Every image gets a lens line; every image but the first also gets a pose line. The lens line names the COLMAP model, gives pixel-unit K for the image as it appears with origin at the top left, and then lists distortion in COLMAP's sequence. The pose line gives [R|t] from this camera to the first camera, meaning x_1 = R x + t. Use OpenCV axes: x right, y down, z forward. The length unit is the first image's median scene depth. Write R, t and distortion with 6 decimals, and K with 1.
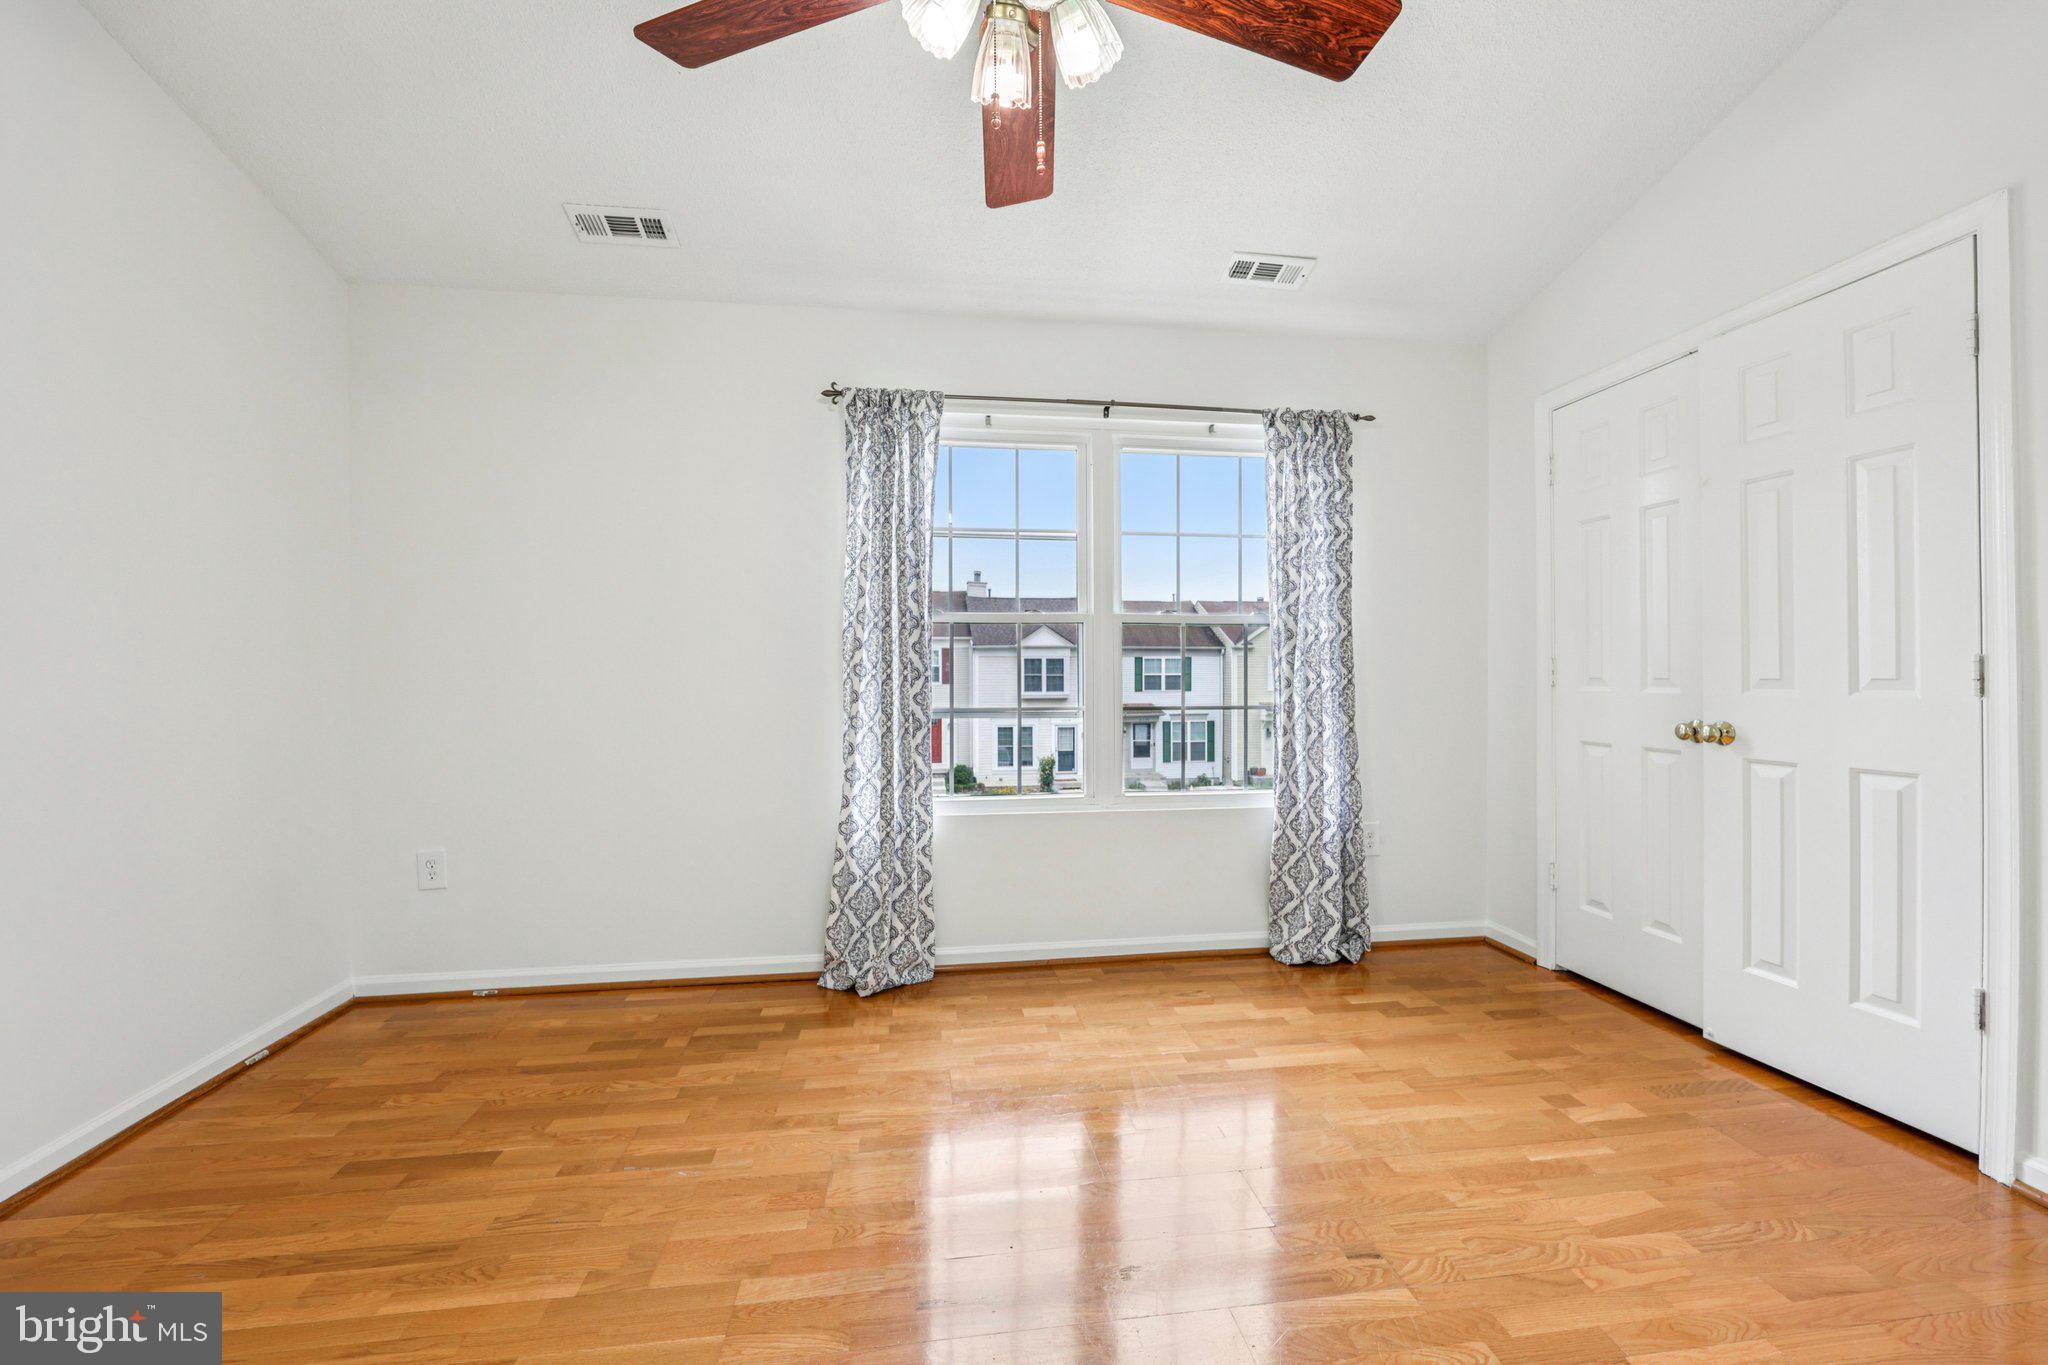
lens RADIAL K [[831.5, 0, 1024.3], [0, 831.5, 666.1], [0, 0, 1]] dist [-0.000058, -0.000065]
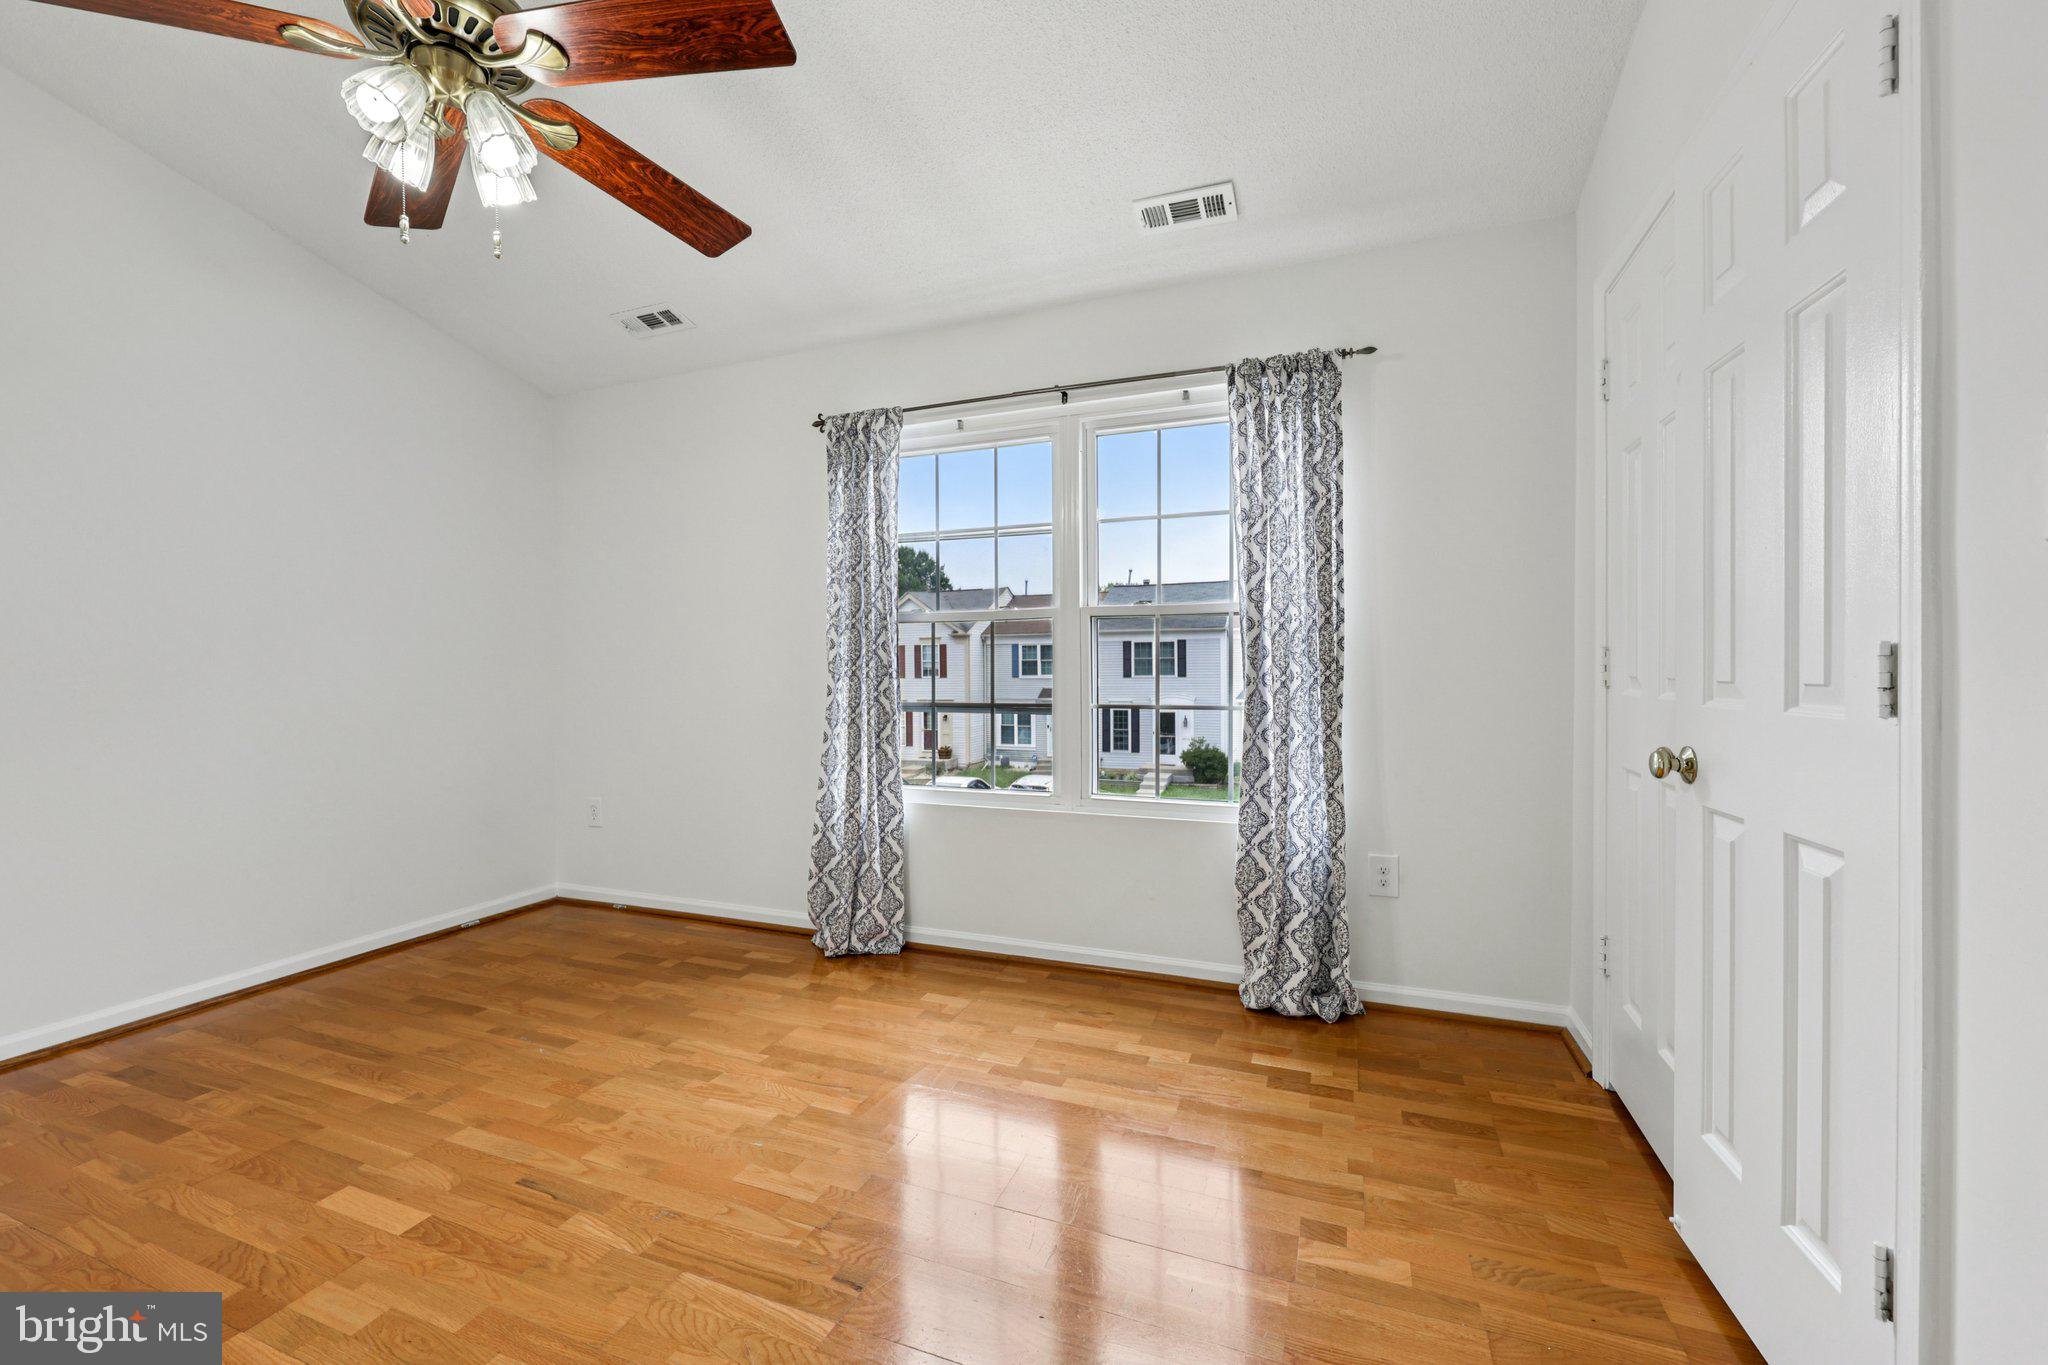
lens RADIAL K [[831.5, 0, 1024.3], [0, 831.5, 666.1], [0, 0, 1]] dist [-0.000058, -0.000065]
pose [[0.868038, -0.003336, -0.496486, 0.578223], [0.008744, 0.999925, 0.008569, -0.004345], [0.496421, -0.011779, 0.868002, 0.151017]]
